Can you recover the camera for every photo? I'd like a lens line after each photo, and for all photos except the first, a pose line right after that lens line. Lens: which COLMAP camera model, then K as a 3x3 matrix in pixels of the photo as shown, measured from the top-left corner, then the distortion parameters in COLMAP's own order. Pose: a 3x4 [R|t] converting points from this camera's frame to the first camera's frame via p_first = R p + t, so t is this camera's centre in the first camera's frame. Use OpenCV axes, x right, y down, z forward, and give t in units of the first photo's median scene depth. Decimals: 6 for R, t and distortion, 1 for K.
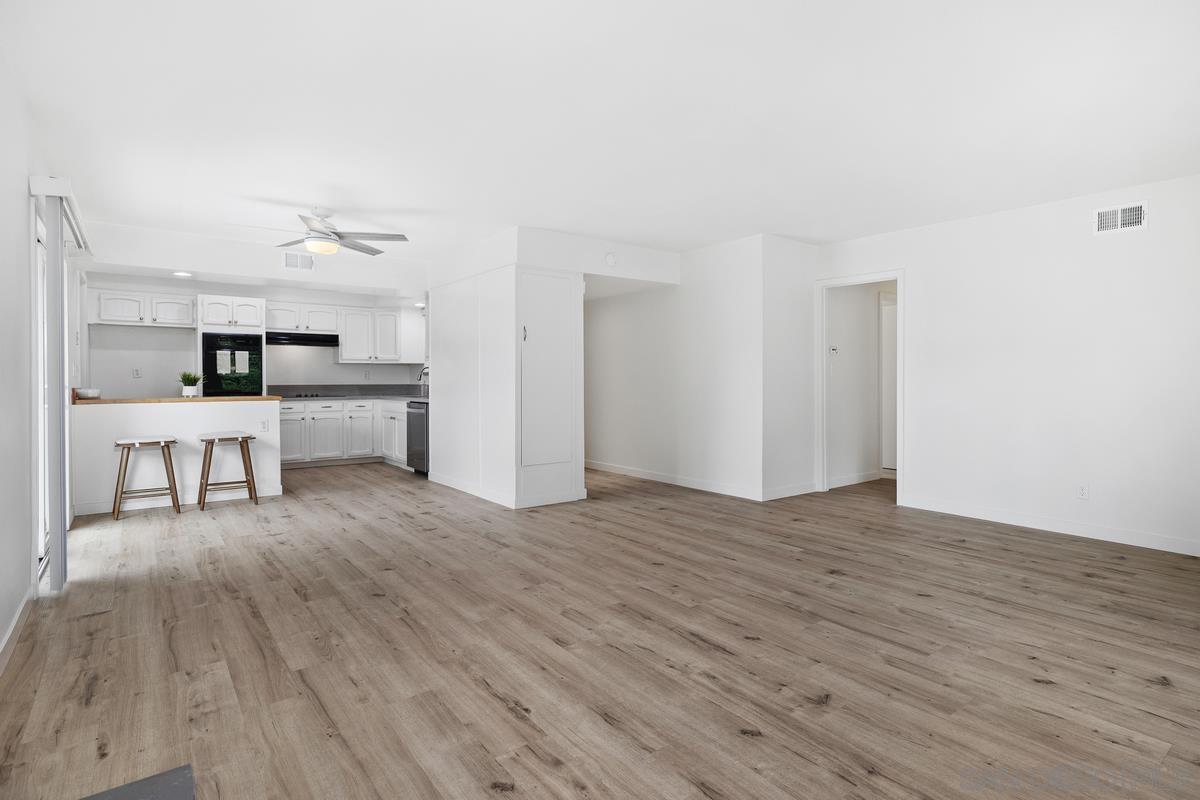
lens RADIAL K [[605.4, 0, 597.9], [0, 605.4, 389.1], [0, 0, 1]] dist [-0.005501, 0.000517]
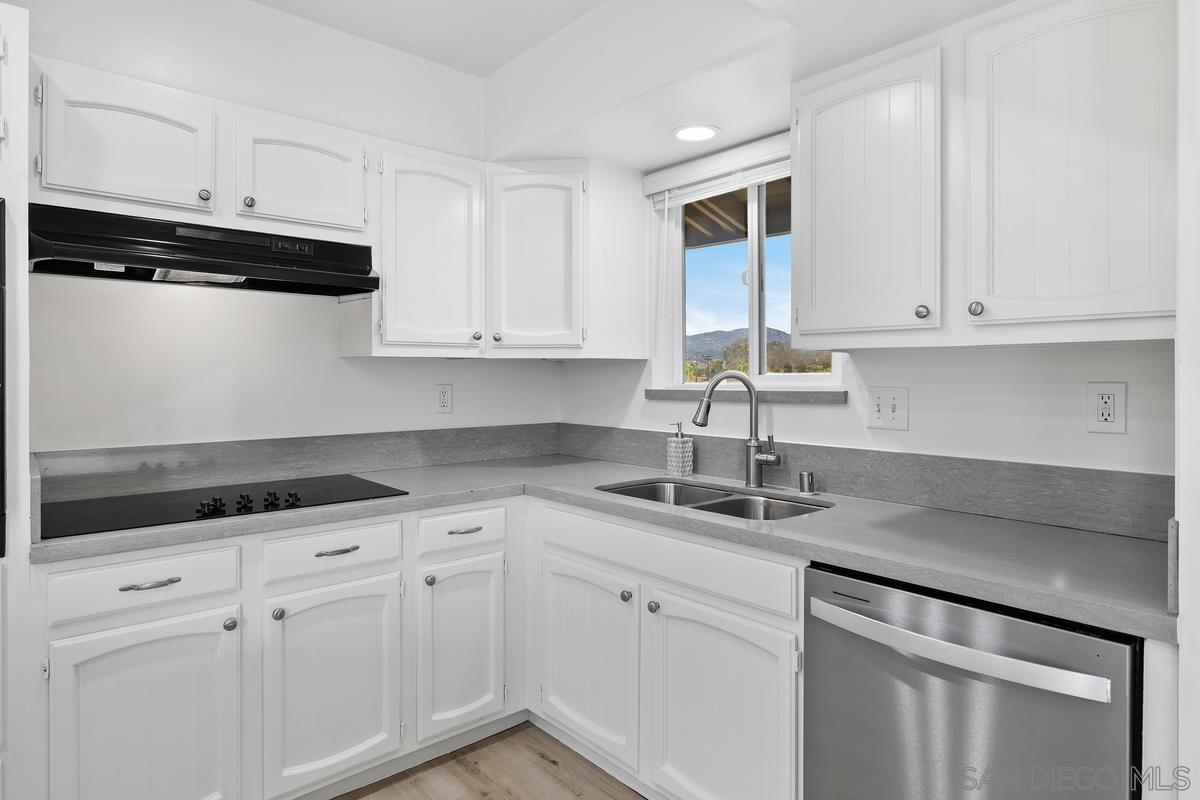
lens RADIAL K [[679.6, 0, 598.6], [0, 679.6, 376.0], [0, 0, 1]] dist [0.000573, -0.002005]
pose [[0.997353, 0.002307, 0.072680, -0.419712], [-0.001378, 0.999917, -0.012830, -0.037266], [-0.072703, 0.012696, 0.997273, 0.837847]]
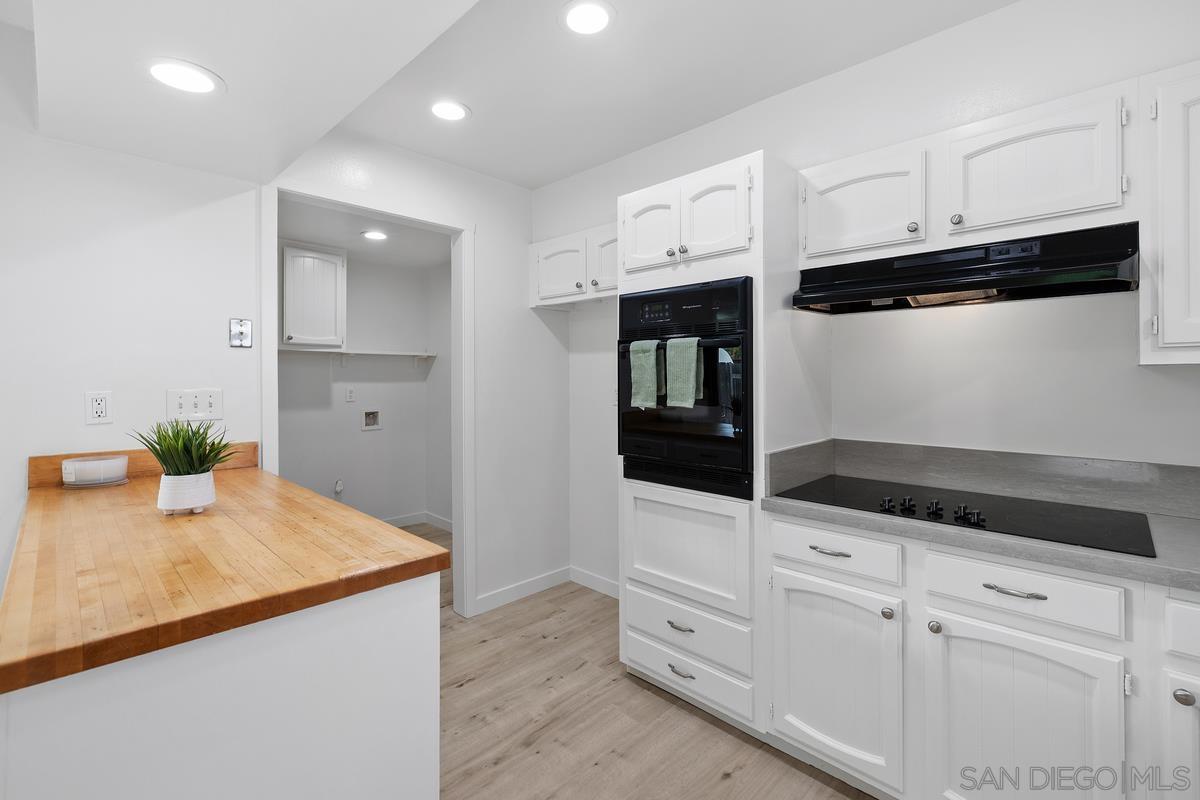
lens RADIAL K [[529.0, 0, 600.4], [0, 529.0, 374.8], [0, 0, 1]] dist [0.005310, -0.000512]
pose [[0.155685, -0.004866, -0.987795, -0.338419], [-0.016539, 0.999835, -0.007532, -0.042562], [0.987668, 0.017510, 0.155579, 0.951180]]
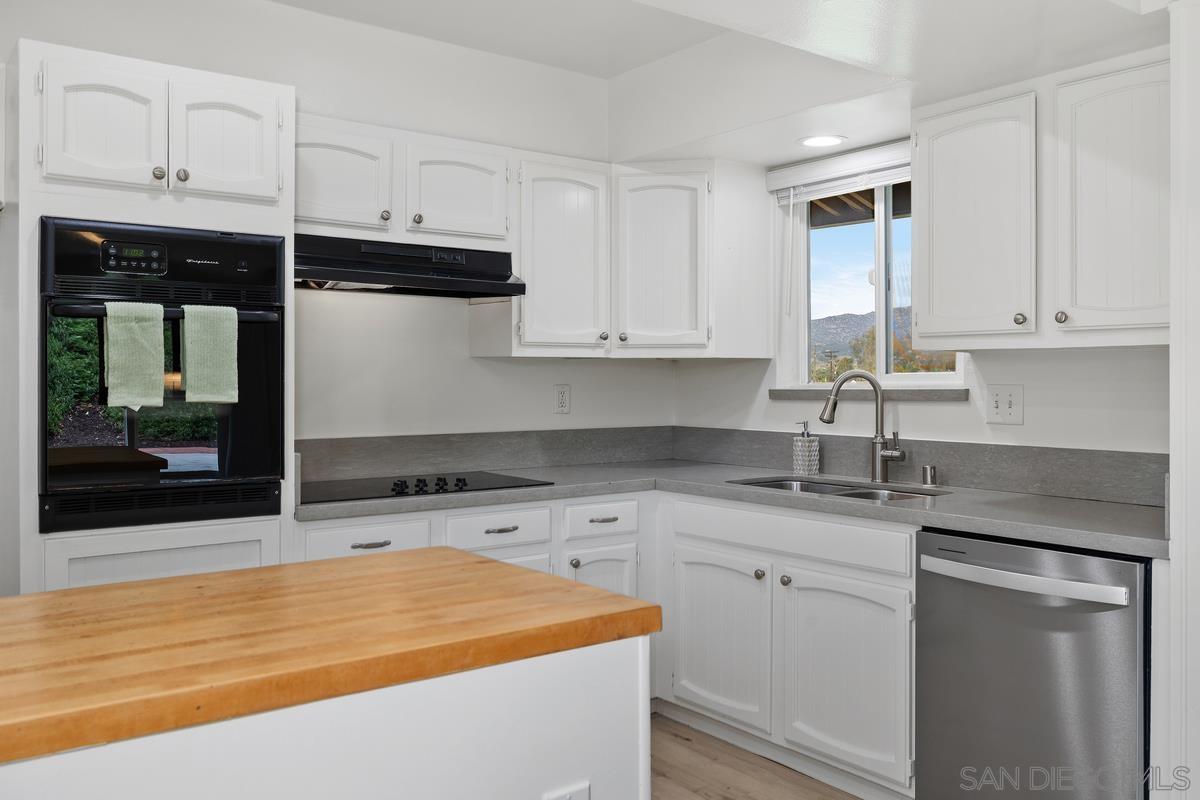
lens RADIAL K [[988.9, 0, 598.6], [0, 988.9, 382.7], [0, 0, 1]] dist [-0.011689, -0.011795]
pose [[0.999996, 0.001895, 0.002072, -0.463921], [-0.001872, 0.999938, -0.010946, -0.031829], [-0.002092, 0.010943, 0.999938, 0.660609]]
